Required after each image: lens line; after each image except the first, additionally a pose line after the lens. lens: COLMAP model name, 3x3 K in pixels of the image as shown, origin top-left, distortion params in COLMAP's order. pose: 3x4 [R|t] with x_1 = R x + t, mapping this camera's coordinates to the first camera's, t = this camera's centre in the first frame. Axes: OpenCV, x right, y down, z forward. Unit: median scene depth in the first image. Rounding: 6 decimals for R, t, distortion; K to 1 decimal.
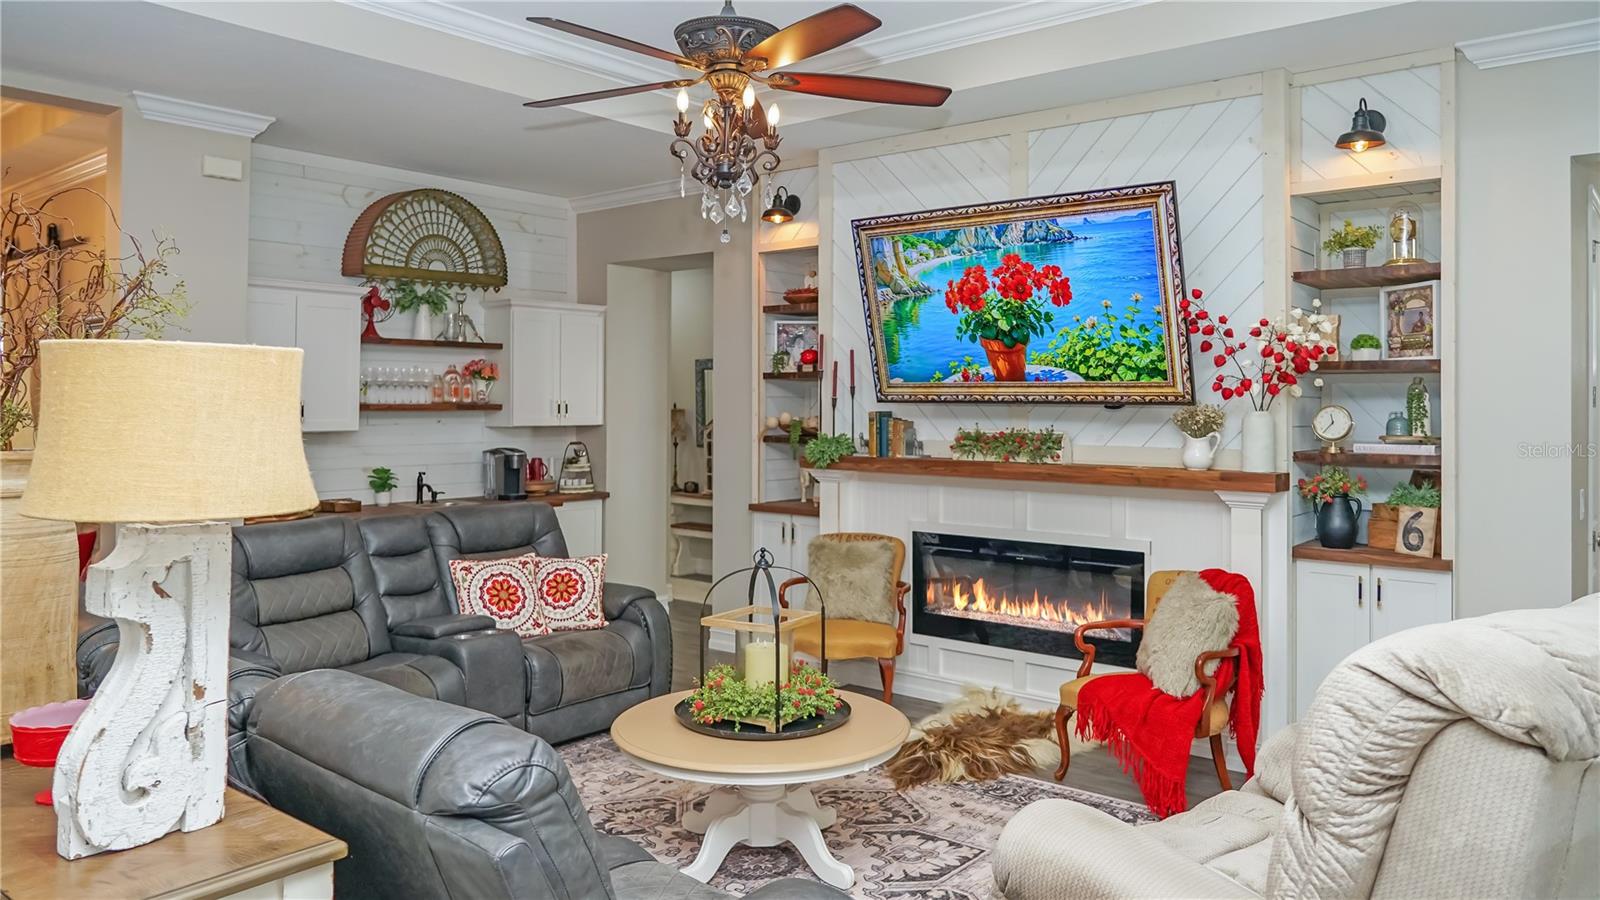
lens RADIAL K [[1084.5, 0, 803.4], [0, 1084.5, 394.0], [0, 0, 1]] dist [-0.001344, -0.000833]
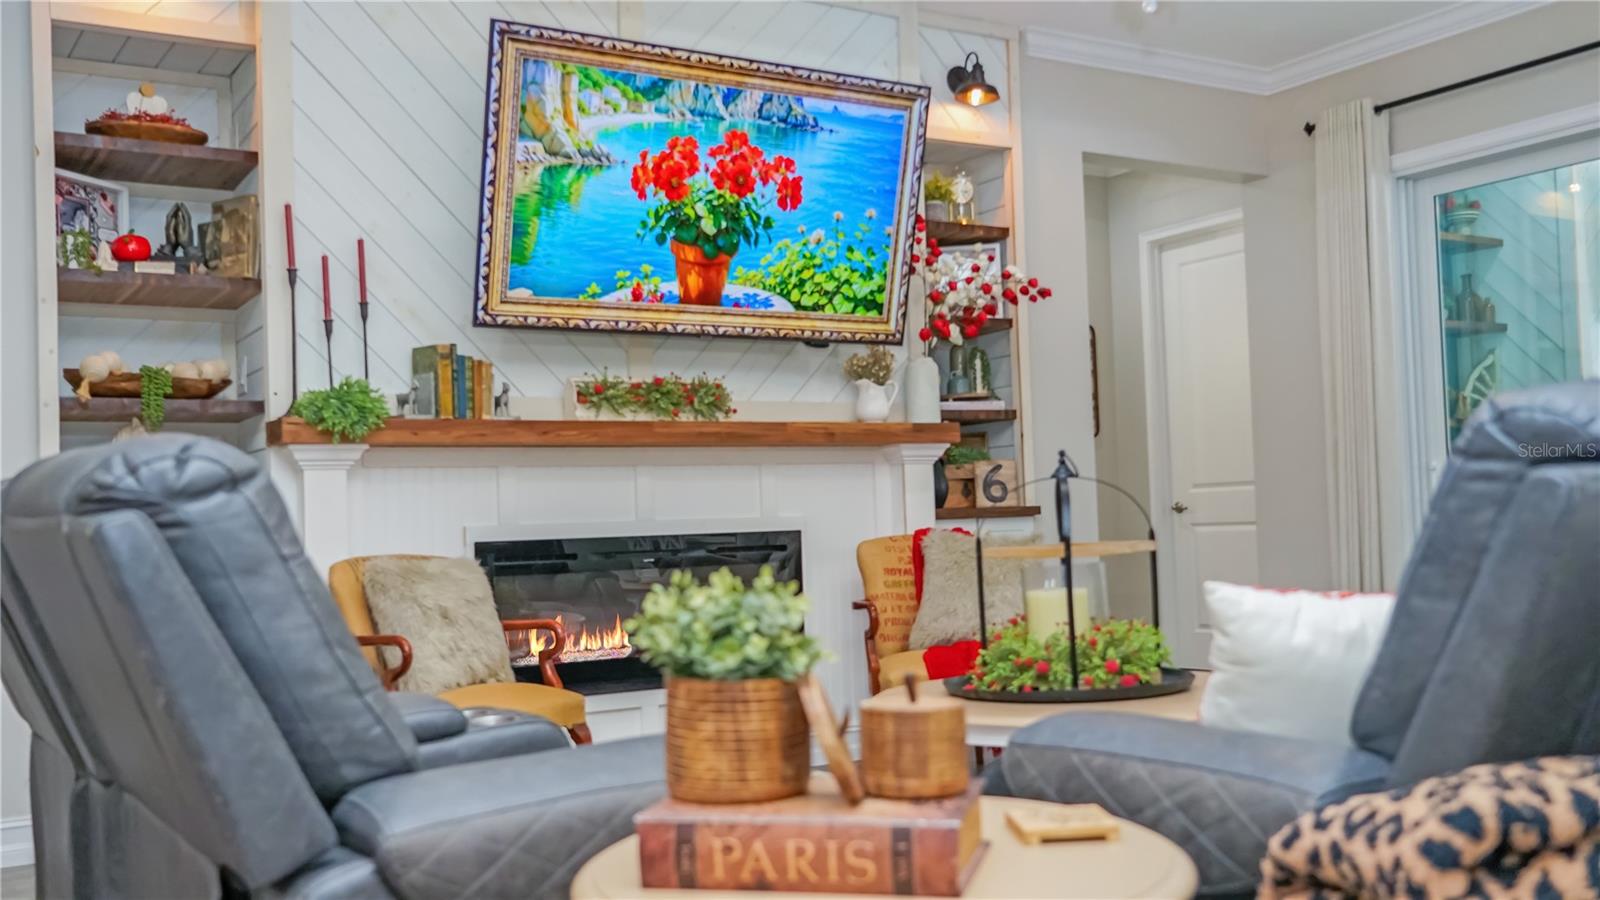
lens RADIAL K [[1564.3, 0, 800.0], [0, 1564.3, 450.0], [0, 0, 1]] dist [0.066595, -0.000368]
pose [[0.323049, 0.030794, 0.945881, -0.798240], [0.025801, 0.998812, -0.041329, 0.133801], [-0.946030, 0.037756, 0.321871, 0.617489]]
